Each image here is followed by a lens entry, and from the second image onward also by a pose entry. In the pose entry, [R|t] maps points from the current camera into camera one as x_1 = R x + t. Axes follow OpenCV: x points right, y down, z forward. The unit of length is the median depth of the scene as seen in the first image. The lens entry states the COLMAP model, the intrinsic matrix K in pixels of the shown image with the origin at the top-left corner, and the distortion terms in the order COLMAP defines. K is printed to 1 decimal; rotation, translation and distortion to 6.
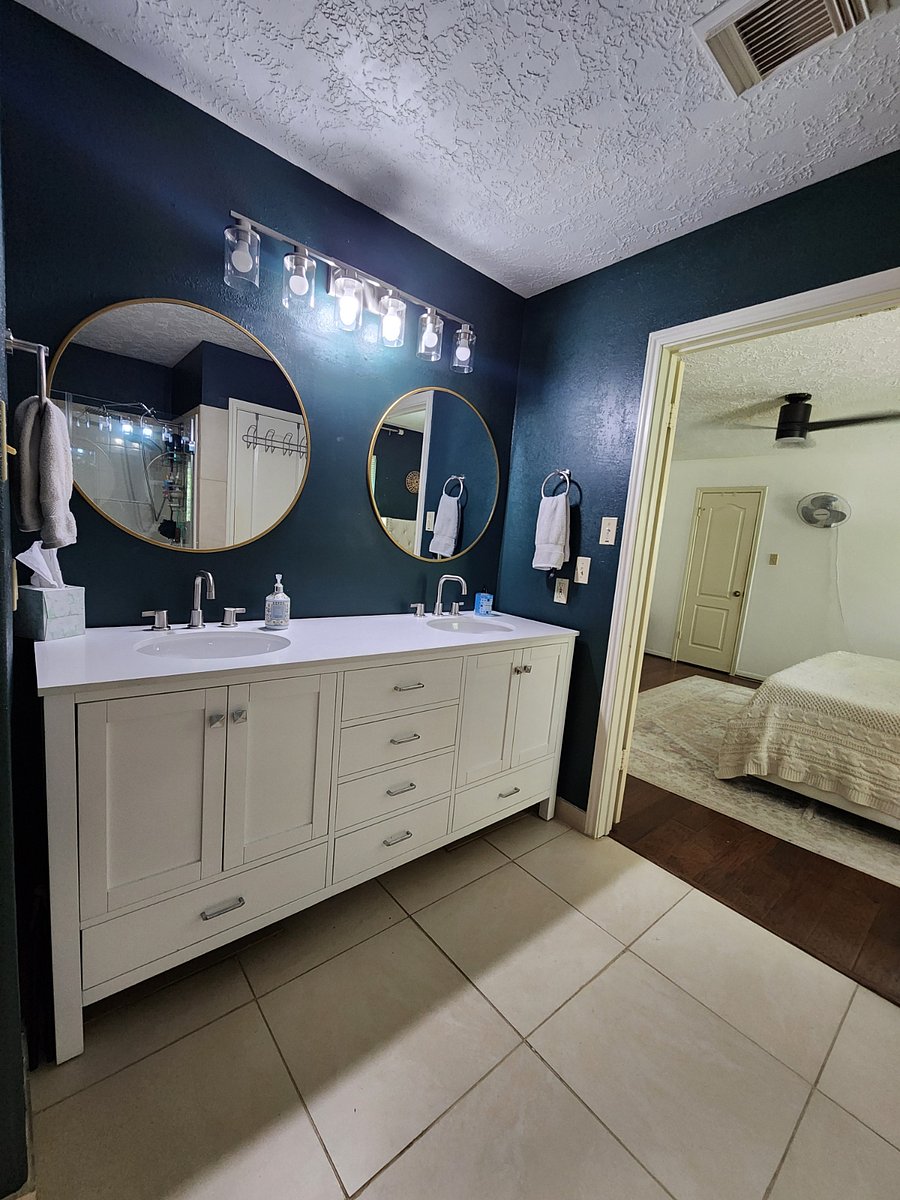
lens RADIAL K [[491.8, 0, 450.0], [0, 491.8, 600.0], [0, 0, 1]] dist [-0.003449, -0.000498]
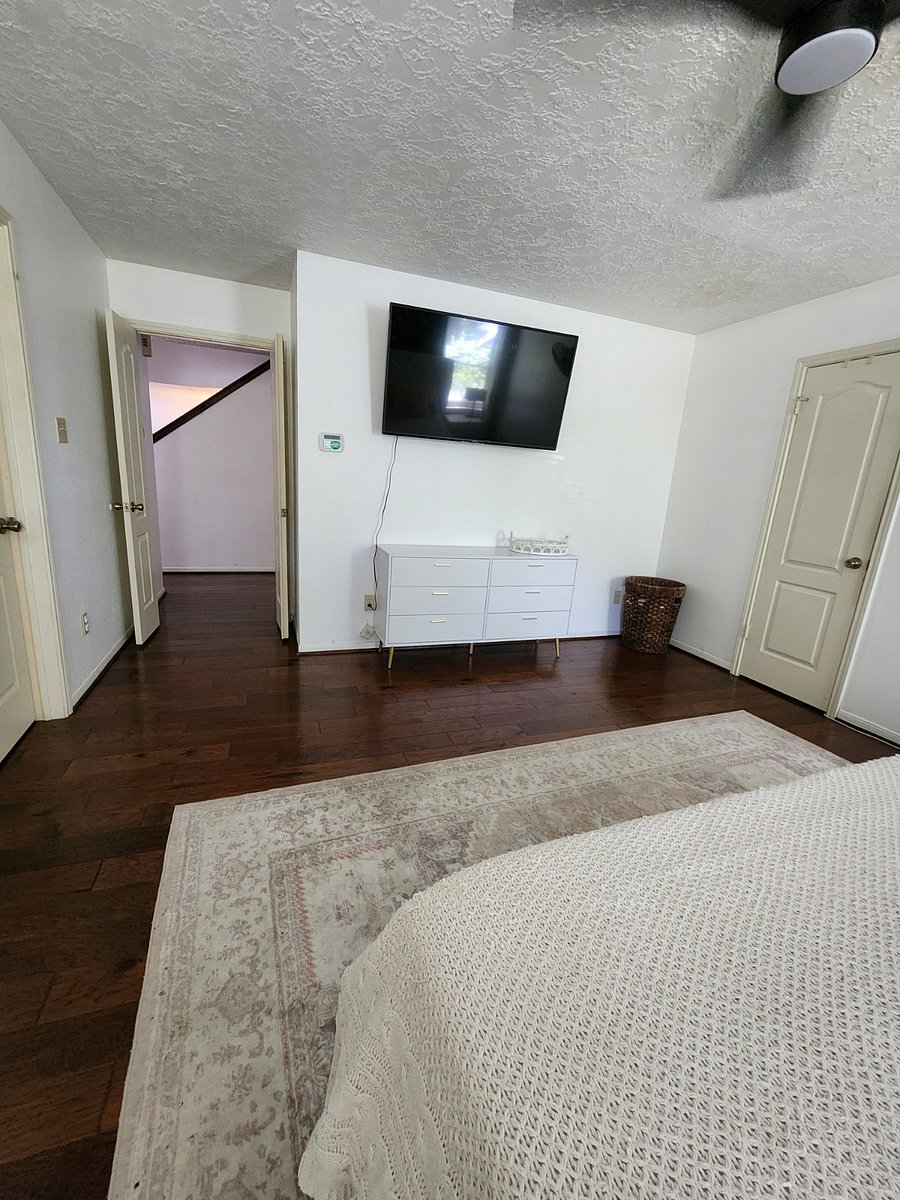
lens RADIAL K [[491.8, 0, 450.0], [0, 491.8, 600.0], [0, 0, 1]] dist [-0.003449, -0.000498]
pose [[0.935556, 0.054802, -0.348902, 0.369451], [-0.022485, 0.995126, 0.096012, -0.013689], [0.352463, -0.081979, 0.932228, 0.373510]]
